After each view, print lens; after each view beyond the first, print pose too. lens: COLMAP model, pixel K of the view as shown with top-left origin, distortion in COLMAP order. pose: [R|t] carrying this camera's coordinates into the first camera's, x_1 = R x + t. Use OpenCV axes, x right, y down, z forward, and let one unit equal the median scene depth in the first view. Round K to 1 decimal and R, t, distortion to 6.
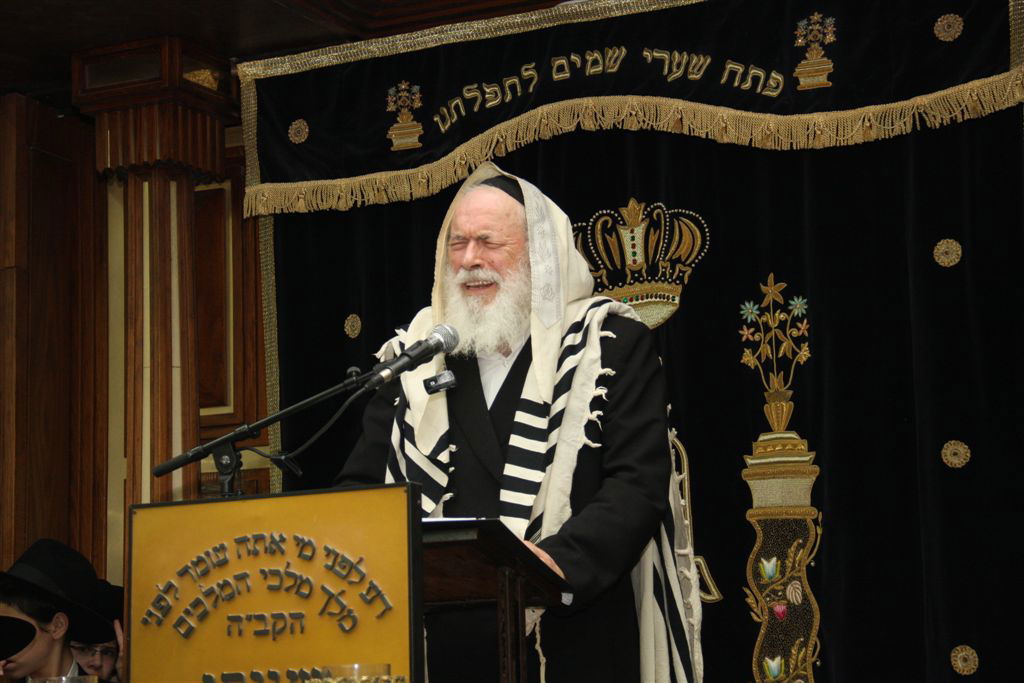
lens RADIAL K [[2129.6, 0, 508.5], [0, 2129.6, 361.8], [0, 0, 1]] dist [0.301986, 0.310050]
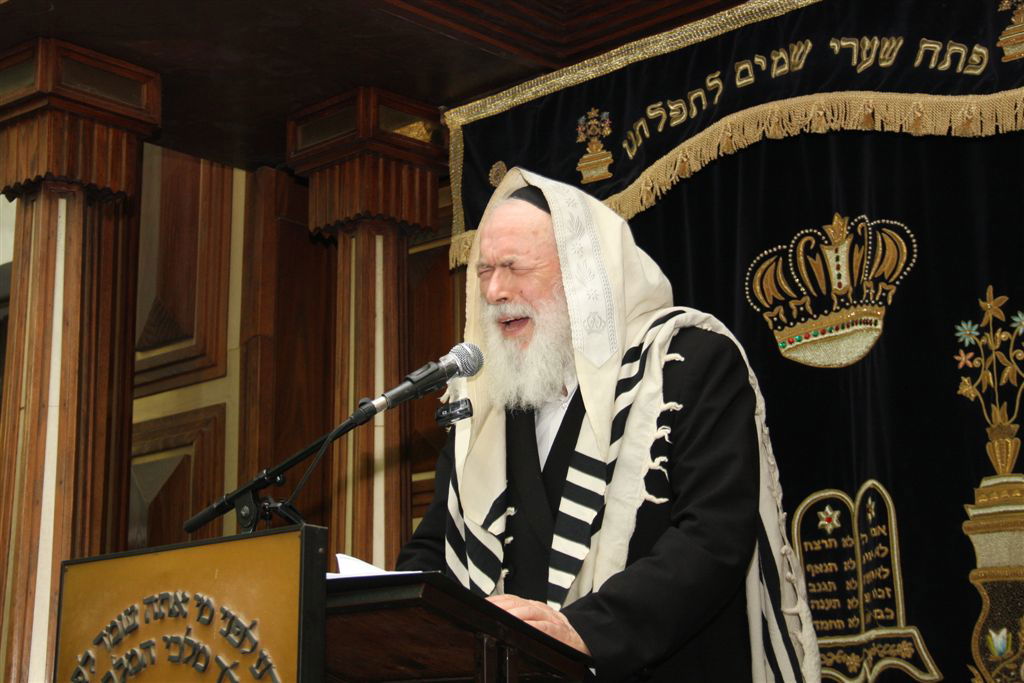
lens RADIAL K [[1830.7, 0, 509.5], [0, 1830.7, 356.9], [0, 0, 1]] dist [0.200658, 0.385199]
pose [[0.951731, -0.045544, -0.303534, 0.162594], [0.027623, 0.997626, -0.063077, 0.026862], [0.305687, 0.051648, 0.950730, 0.252367]]
